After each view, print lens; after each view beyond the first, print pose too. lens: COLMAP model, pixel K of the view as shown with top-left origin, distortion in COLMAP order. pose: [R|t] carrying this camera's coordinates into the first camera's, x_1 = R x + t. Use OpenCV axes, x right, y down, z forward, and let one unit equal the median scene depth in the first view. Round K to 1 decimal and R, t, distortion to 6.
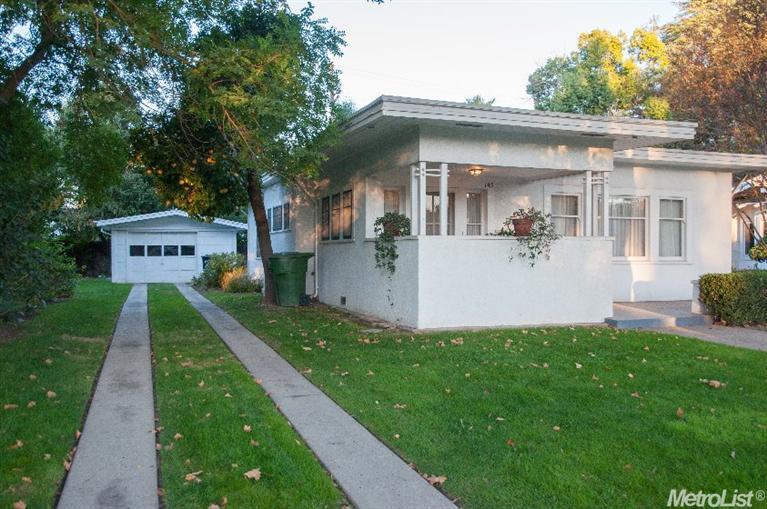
lens RADIAL K [[670.6, 0, 407.8], [0, 670.6, 254.4], [0, 0, 1]] dist [-0.011545, -0.005313]
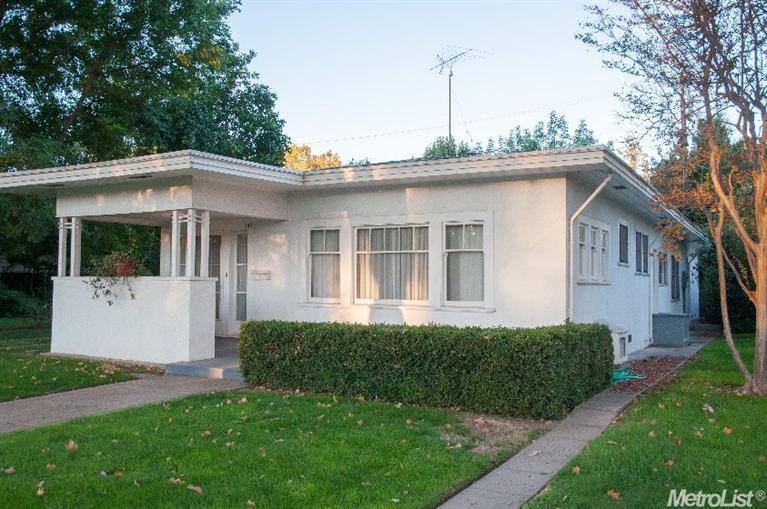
lens RADIAL K [[670.6, 0, 407.8], [0, 670.6, 254.4], [0, 0, 1]] dist [-0.011545, -0.005313]
pose [[0.646865, -0.032790, -0.761899, 1.251543], [-0.010846, 0.998579, -0.052184, -0.011525], [0.762527, 0.042020, 0.645590, 0.630260]]
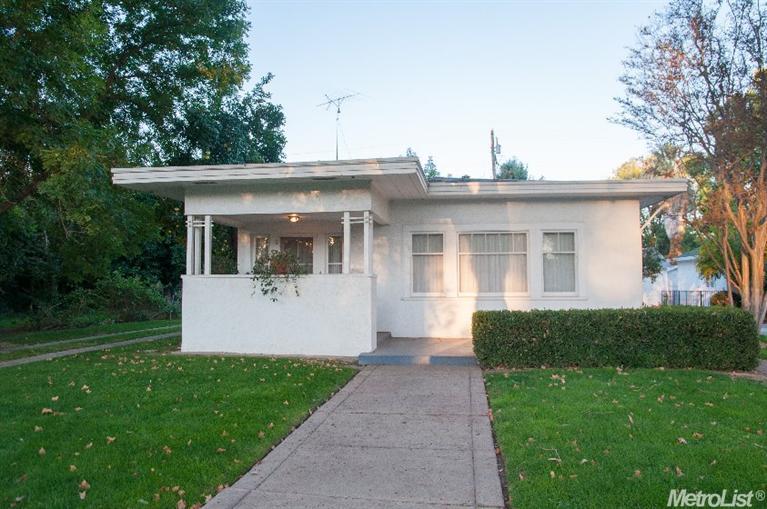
lens RADIAL K [[538.7, 0, 407.7], [0, 538.7, 256.1], [0, 0, 1]] dist [-0.097204, 0.124286]
pose [[0.880406, -0.032169, -0.473129, 0.762922], [0.002931, 0.998047, -0.062405, -0.000884], [0.474212, 0.053555, 0.878780, 0.301593]]
